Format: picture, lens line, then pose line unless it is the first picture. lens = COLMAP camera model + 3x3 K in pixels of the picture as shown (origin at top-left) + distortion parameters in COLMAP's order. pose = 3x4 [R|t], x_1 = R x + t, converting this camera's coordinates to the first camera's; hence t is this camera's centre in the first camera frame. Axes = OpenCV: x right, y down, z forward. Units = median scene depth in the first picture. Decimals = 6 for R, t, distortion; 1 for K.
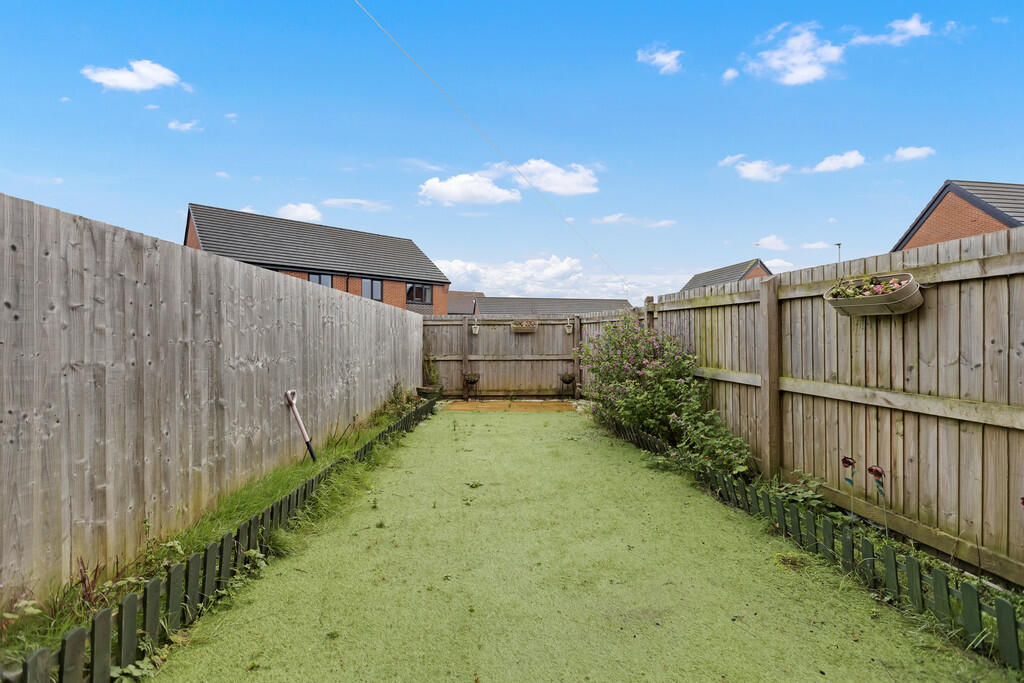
lens RADIAL K [[477.2, 0, 507.6], [0, 477.2, 344.7], [0, 0, 1]] dist [0.005462, 0.000402]
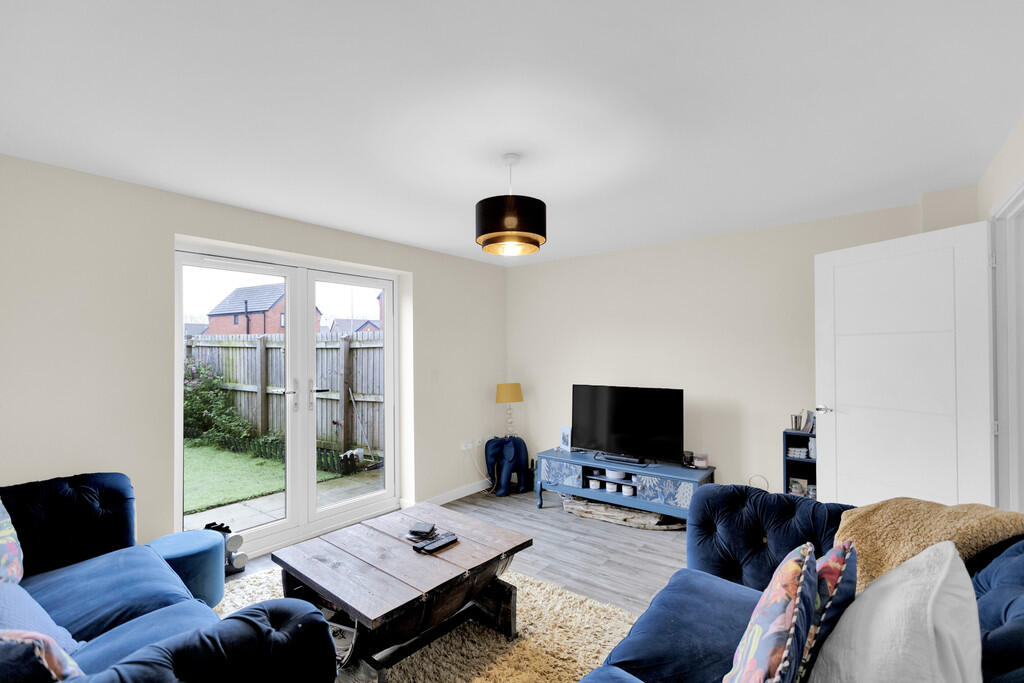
lens RADIAL K [[453.6, 0, 512.4], [0, 453.6, 346.8], [0, 0, 1]] dist [-0.000253, 0.000094]
pose [[0.607999, 0.007406, 0.793903, -0.290992], [0.009302, 0.999821, -0.016451, -0.052969], [-0.793883, 0.017388, 0.607821, -0.906131]]
